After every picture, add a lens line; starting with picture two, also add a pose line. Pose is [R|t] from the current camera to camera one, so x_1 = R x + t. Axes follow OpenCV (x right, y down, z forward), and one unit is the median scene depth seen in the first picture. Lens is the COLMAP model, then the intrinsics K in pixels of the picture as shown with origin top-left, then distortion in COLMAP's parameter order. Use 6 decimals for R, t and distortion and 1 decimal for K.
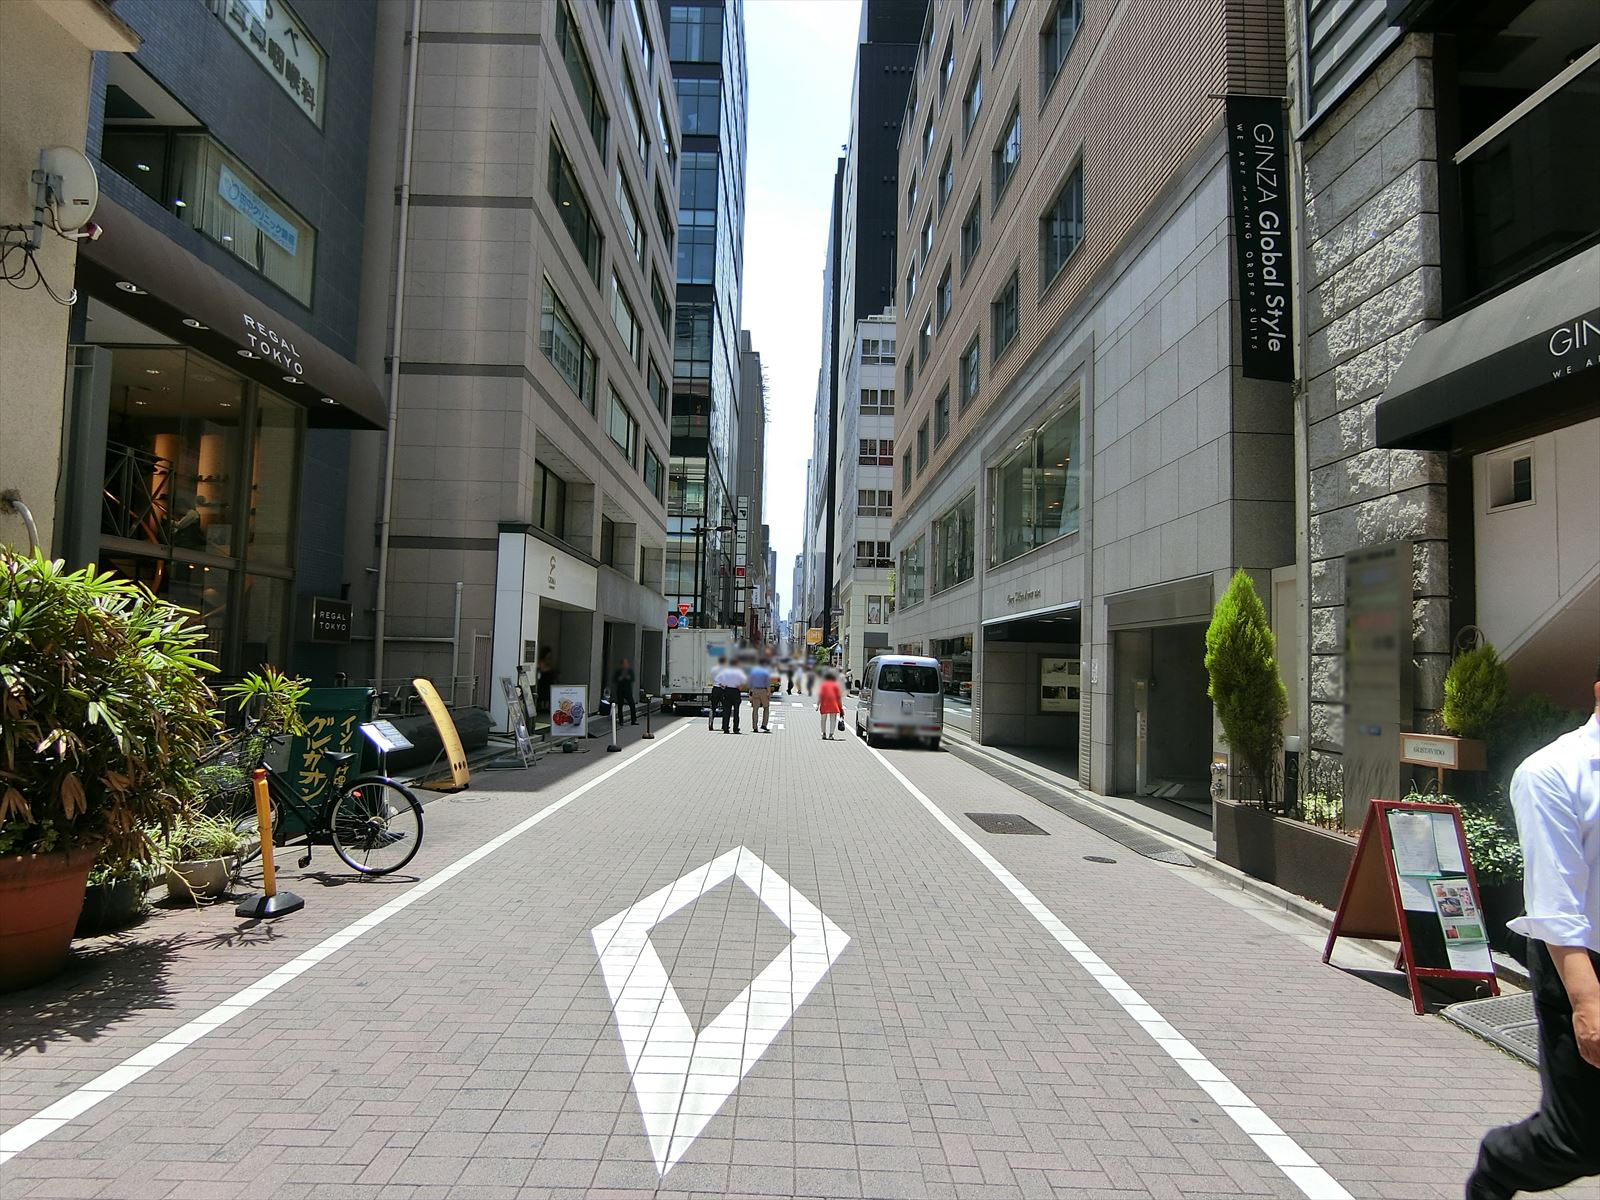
lens RADIAL K [[895.5, 0, 807.2], [0, 895.5, 600.0], [0, 0, 1]] dist [-0.013459, -0.003333]
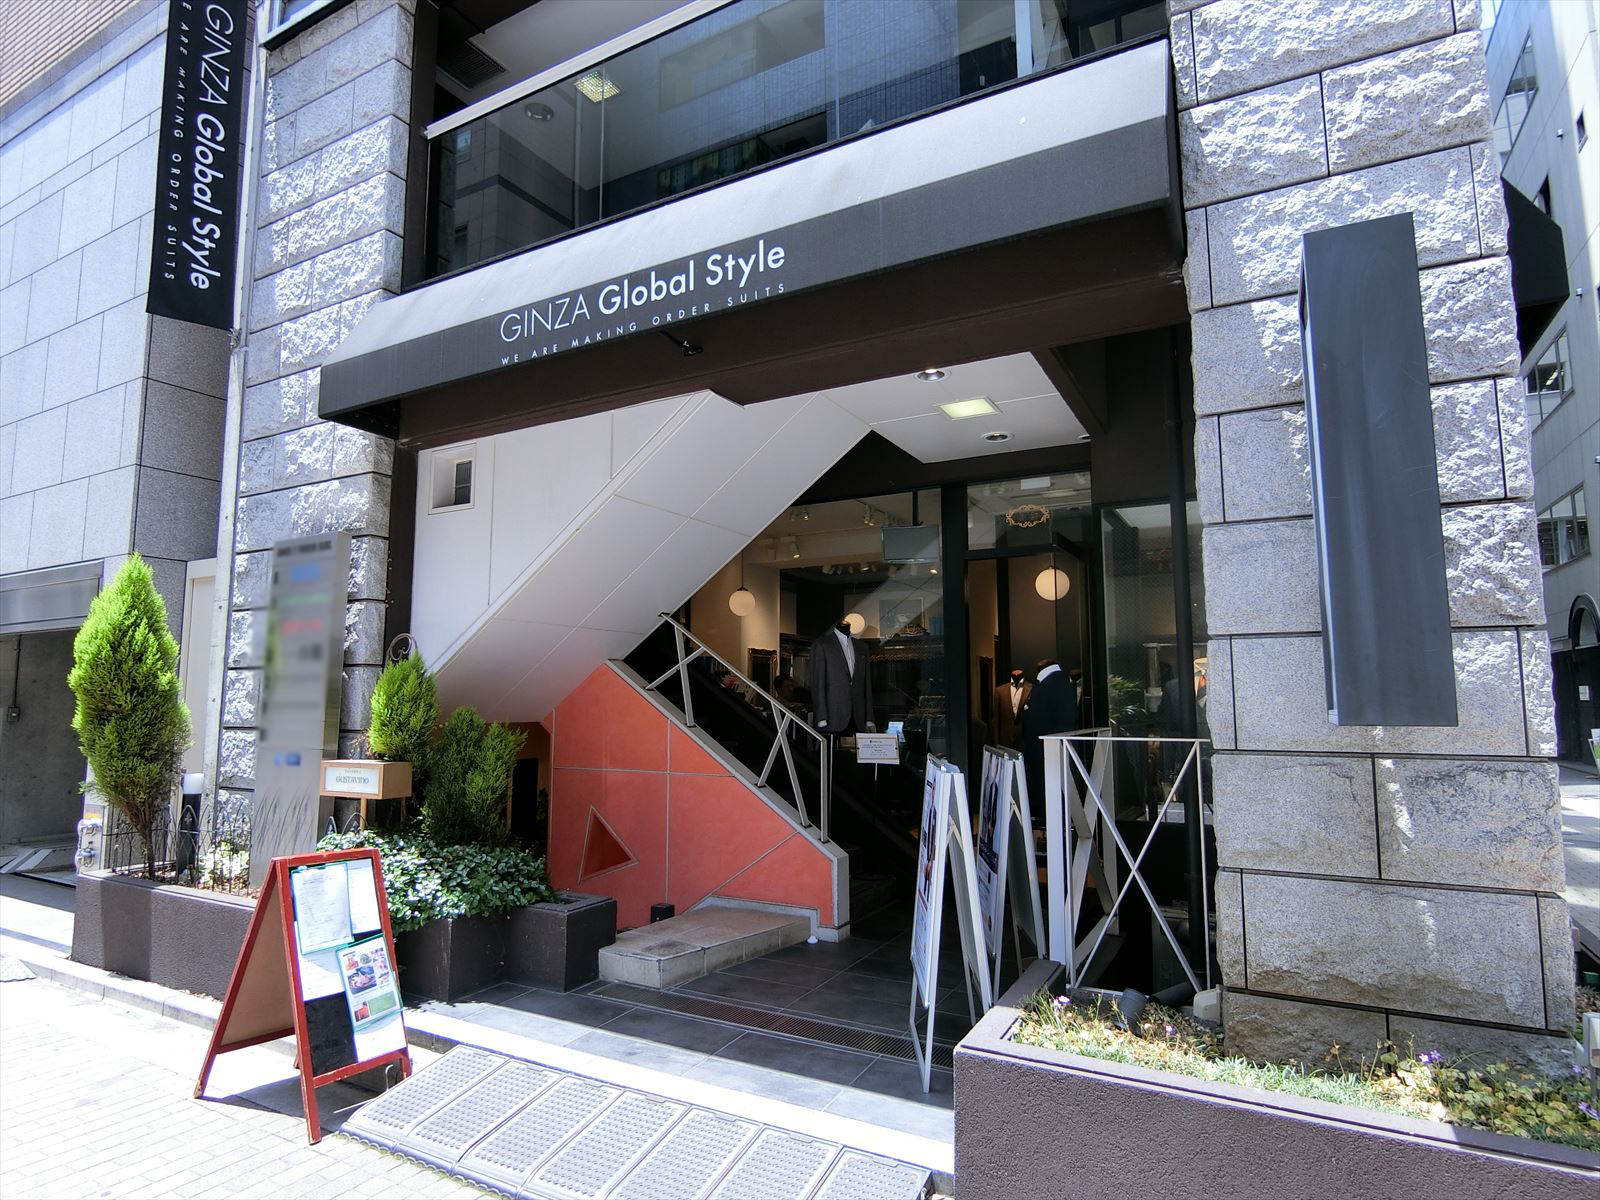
lens RADIAL K [[895.5, 0, 806.6], [0, 895.5, 599.4], [0, 0, 1]] dist [-0.013459, -0.003333]
pose [[0.487546, 0.061899, 0.870900, 0.142933], [-0.041622, 0.997997, -0.047631, 0.018494], [-0.872105, -0.013027, 0.489146, 0.186202]]
